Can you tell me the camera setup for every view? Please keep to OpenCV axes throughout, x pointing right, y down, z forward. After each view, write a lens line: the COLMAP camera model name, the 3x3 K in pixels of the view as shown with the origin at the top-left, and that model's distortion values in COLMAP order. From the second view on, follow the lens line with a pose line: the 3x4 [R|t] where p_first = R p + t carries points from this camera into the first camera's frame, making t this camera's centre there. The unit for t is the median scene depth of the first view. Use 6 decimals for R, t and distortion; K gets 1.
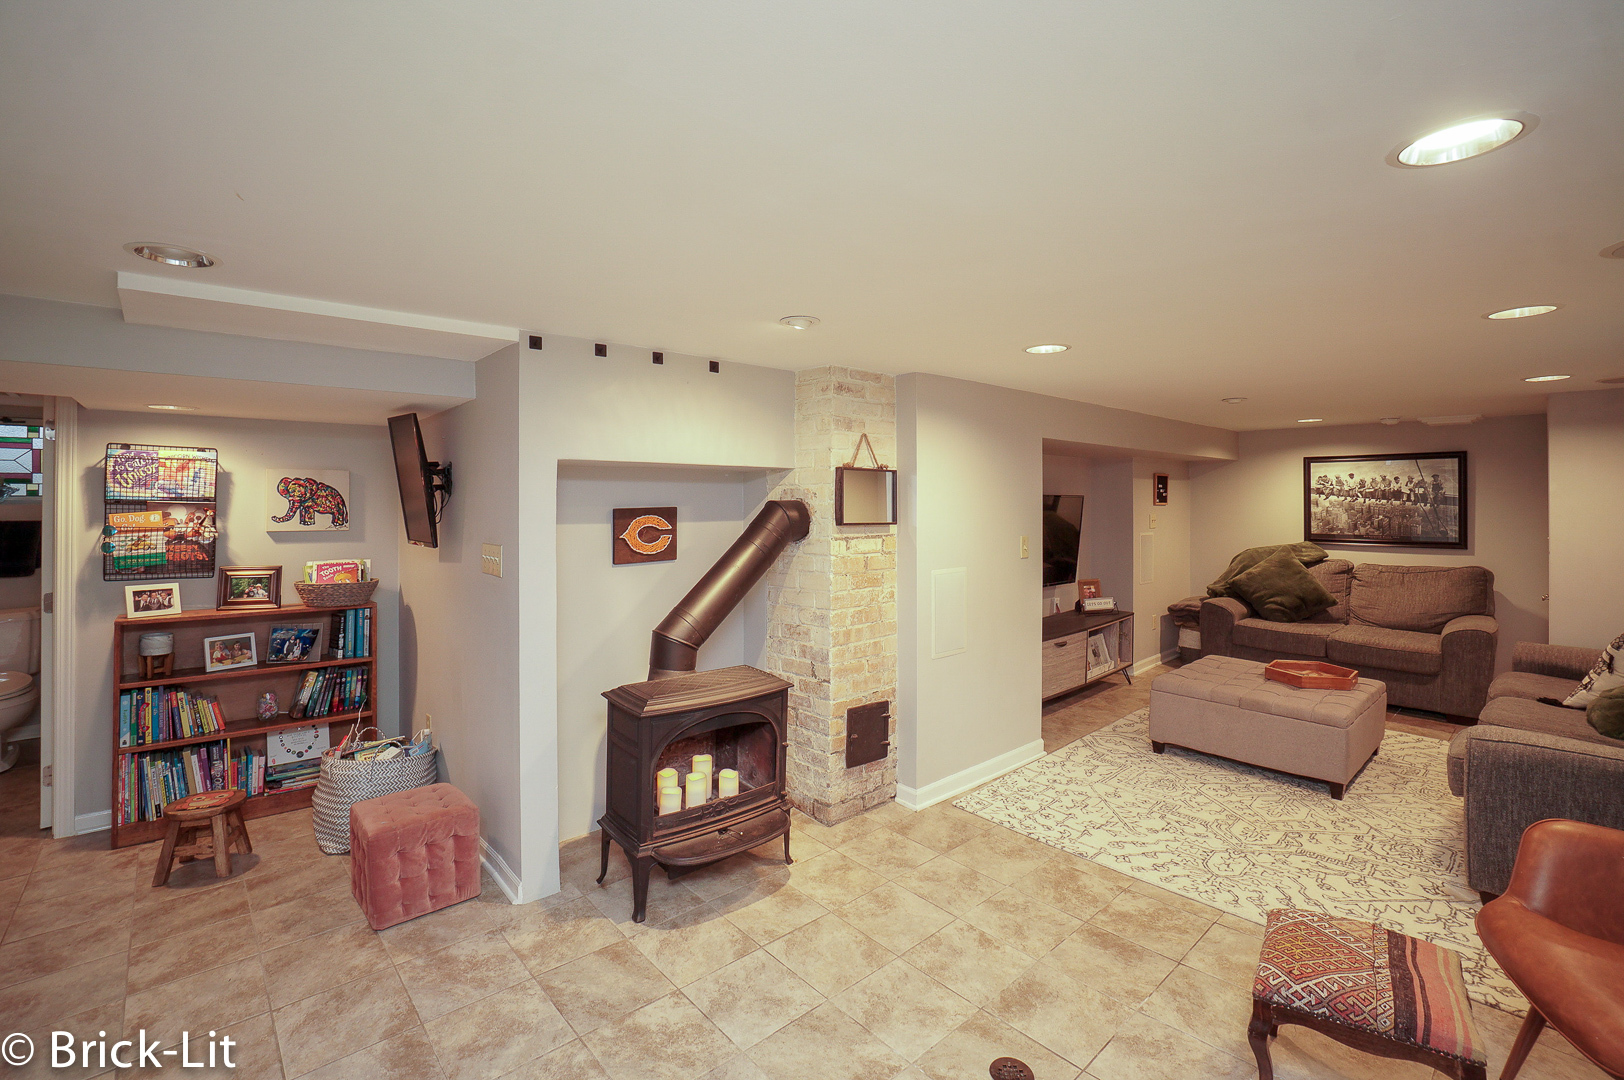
lens RADIAL K [[726.3, 0, 798.9], [0, 726.3, 505.4], [0, 0, 1]] dist [-0.054771, 0.022029]
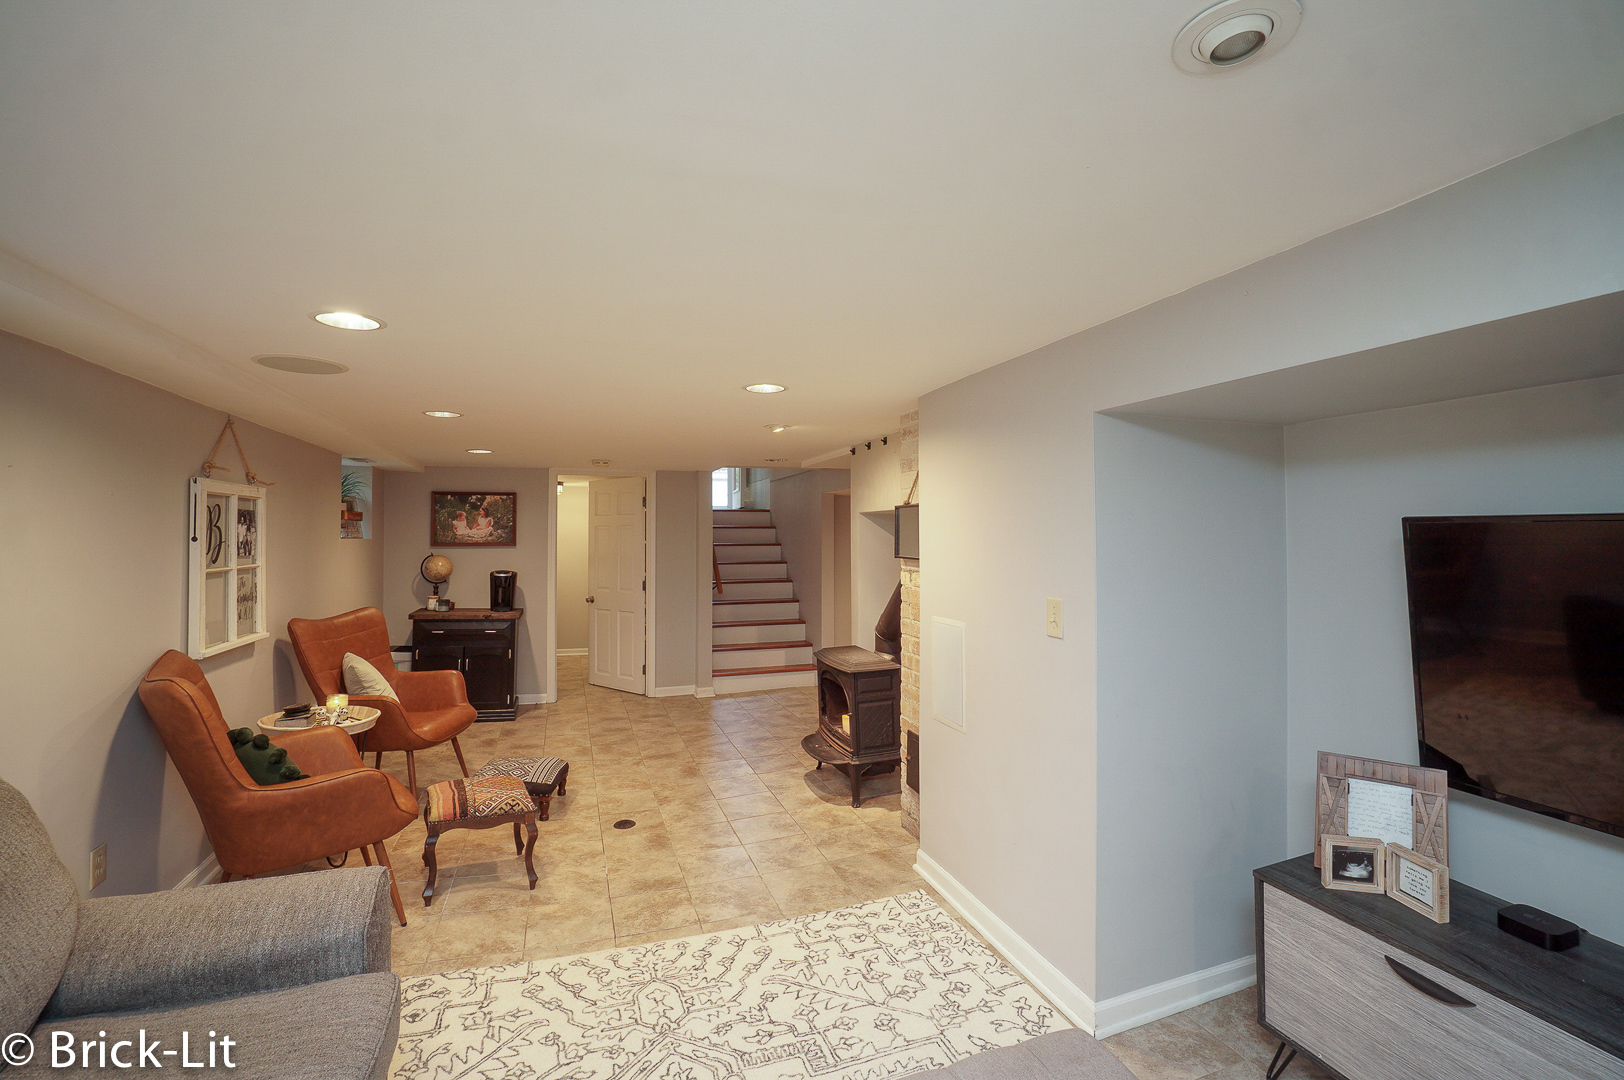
lens RADIAL K [[711.2, 0, 822.8], [0, 711.2, 536.1], [0, 0, 1]] dist [-0.054075, 0.023948]
pose [[-0.368248, -0.001044, -0.929727, 1.007438], [-0.001693, 0.999998, -0.000452, -0.006439], [0.929726, 0.001408, -0.368249, 1.165597]]
